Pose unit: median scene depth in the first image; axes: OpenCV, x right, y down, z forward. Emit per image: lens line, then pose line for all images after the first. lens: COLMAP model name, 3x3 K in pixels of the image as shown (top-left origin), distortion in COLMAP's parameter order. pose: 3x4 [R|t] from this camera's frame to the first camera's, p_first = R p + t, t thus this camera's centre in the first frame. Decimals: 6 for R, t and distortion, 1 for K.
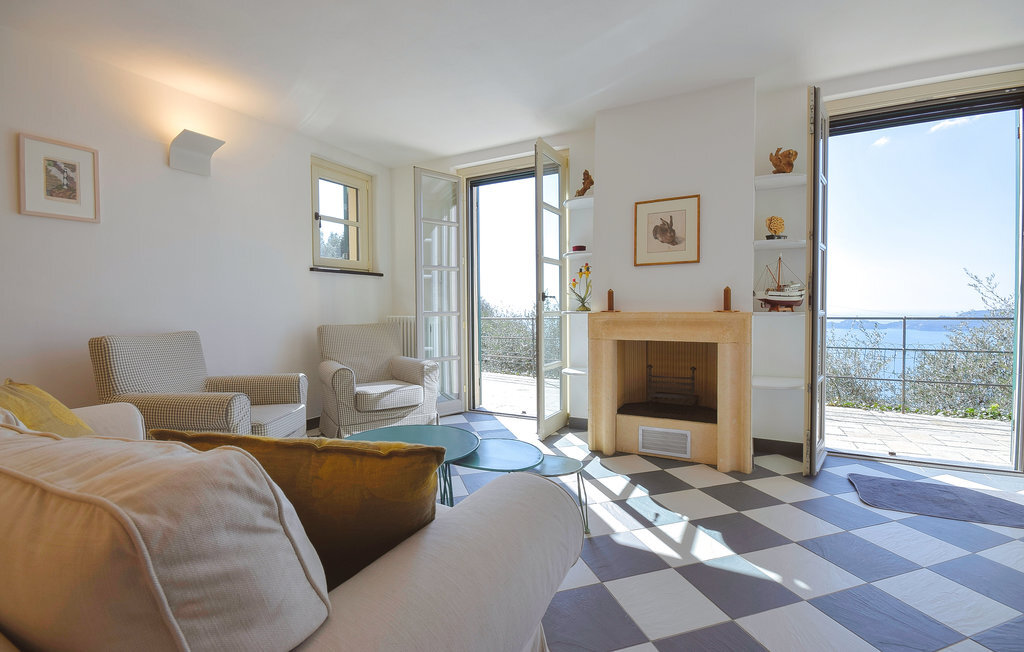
lens RADIAL K [[474.6, 0, 512.6], [0, 474.6, 317.4], [0, 0, 1]] dist [-0.002024, -0.000938]
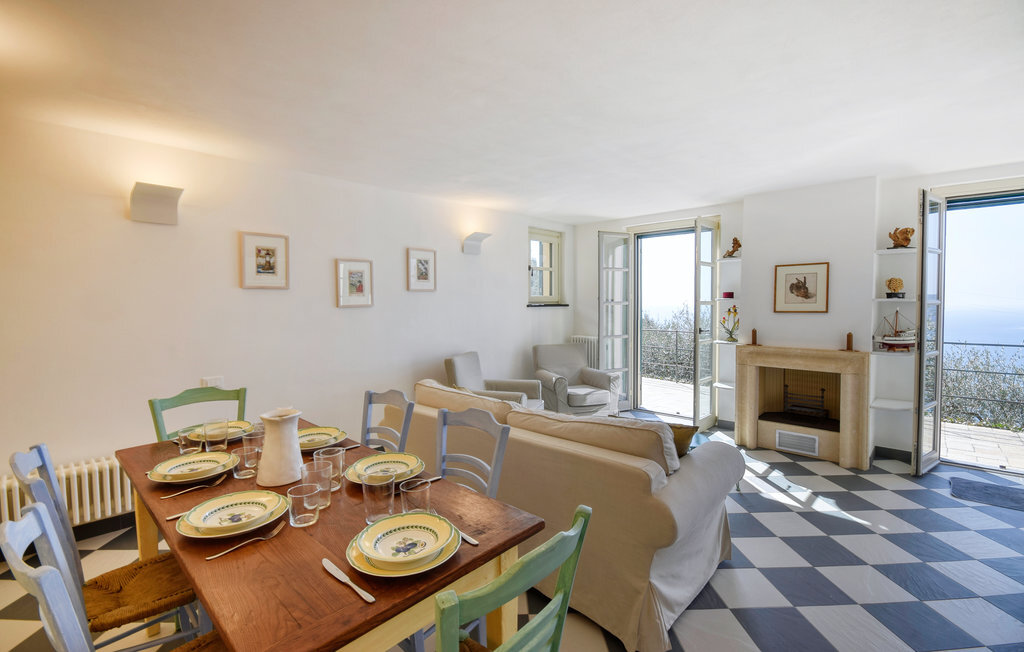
lens RADIAL K [[457.5, 0, 512.8], [0, 457.5, 314.4], [0, 0, 1]] dist [-0.001158, -0.000541]
pose [[0.965921, 0.010401, -0.258628, -0.137062], [-0.009279, 0.999941, 0.005560, -0.109382], [0.258671, -0.002971, 0.965961, -0.492685]]
